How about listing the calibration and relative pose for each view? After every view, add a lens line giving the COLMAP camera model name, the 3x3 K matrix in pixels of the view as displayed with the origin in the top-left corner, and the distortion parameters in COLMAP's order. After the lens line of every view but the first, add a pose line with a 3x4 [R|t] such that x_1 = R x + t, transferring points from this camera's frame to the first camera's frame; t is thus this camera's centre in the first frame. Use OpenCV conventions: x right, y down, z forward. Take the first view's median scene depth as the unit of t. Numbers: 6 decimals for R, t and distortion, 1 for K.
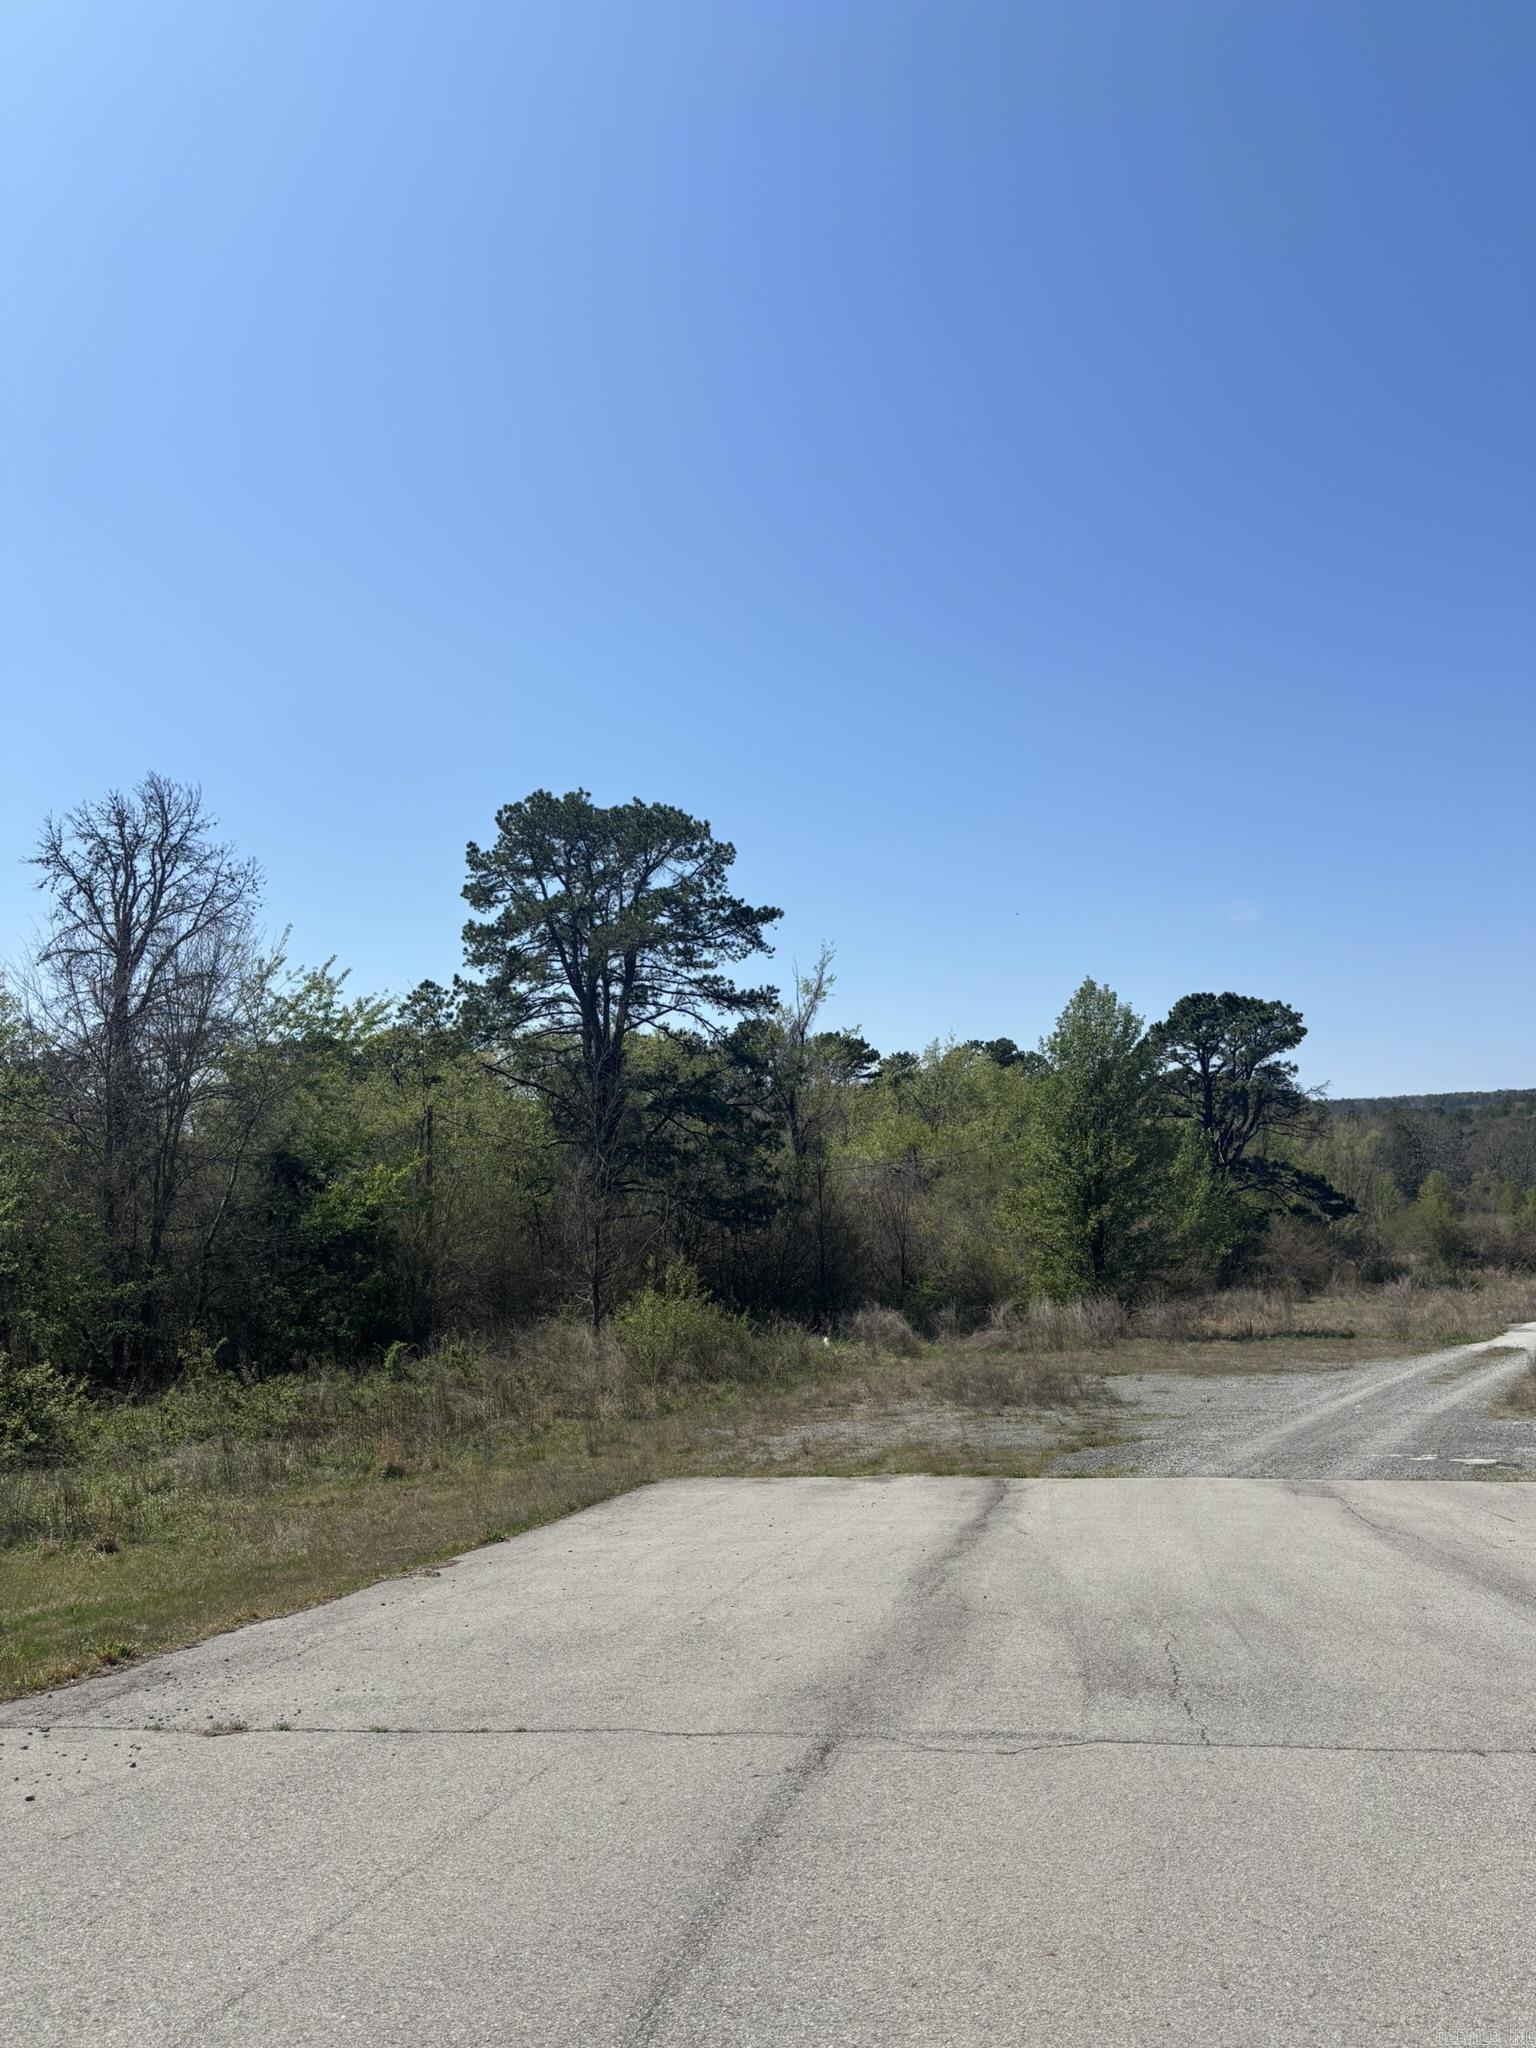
lens RADIAL K [[1566.7, 0, 766.9], [0, 1566.7, 1012.3], [0, 0, 1]] dist [0.197142, -0.558709]
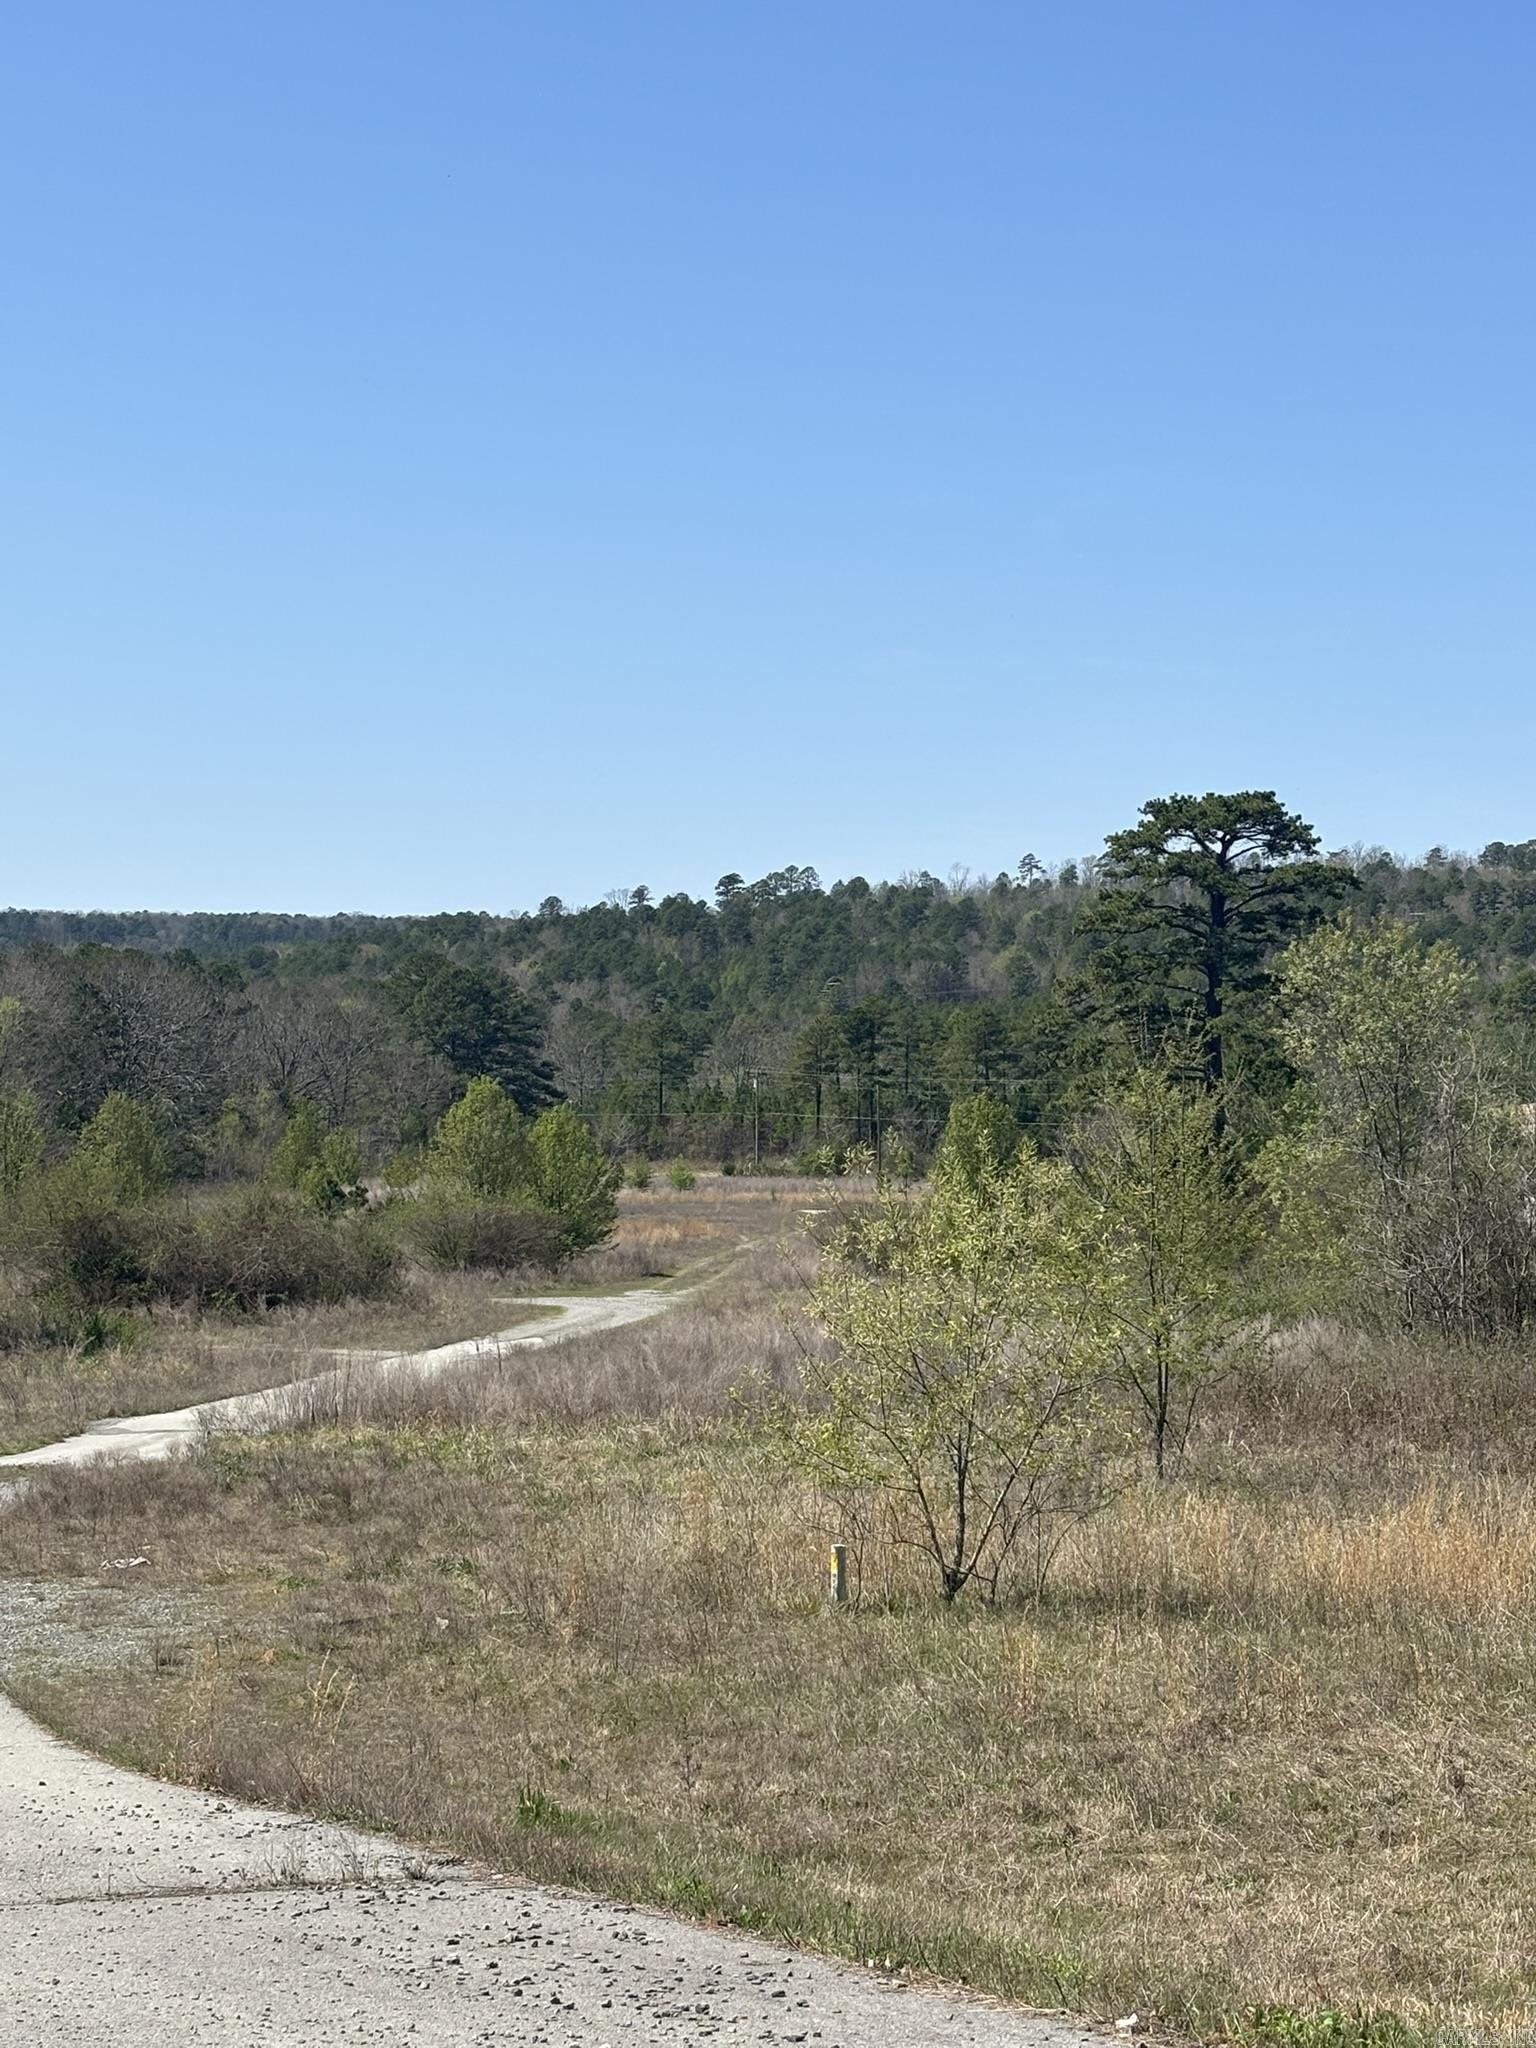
lens RADIAL K [[3770.6, 0, 768.0], [0, 3770.6, 1024.0], [0, 0, 1]] dist [0.235080, -0.028625]
pose [[0.855185, 0.051834, 0.515725, 0.026142], [-0.098207, 0.993168, 0.063028, -0.039278], [-0.508935, -0.104548, 0.854433, -0.193213]]
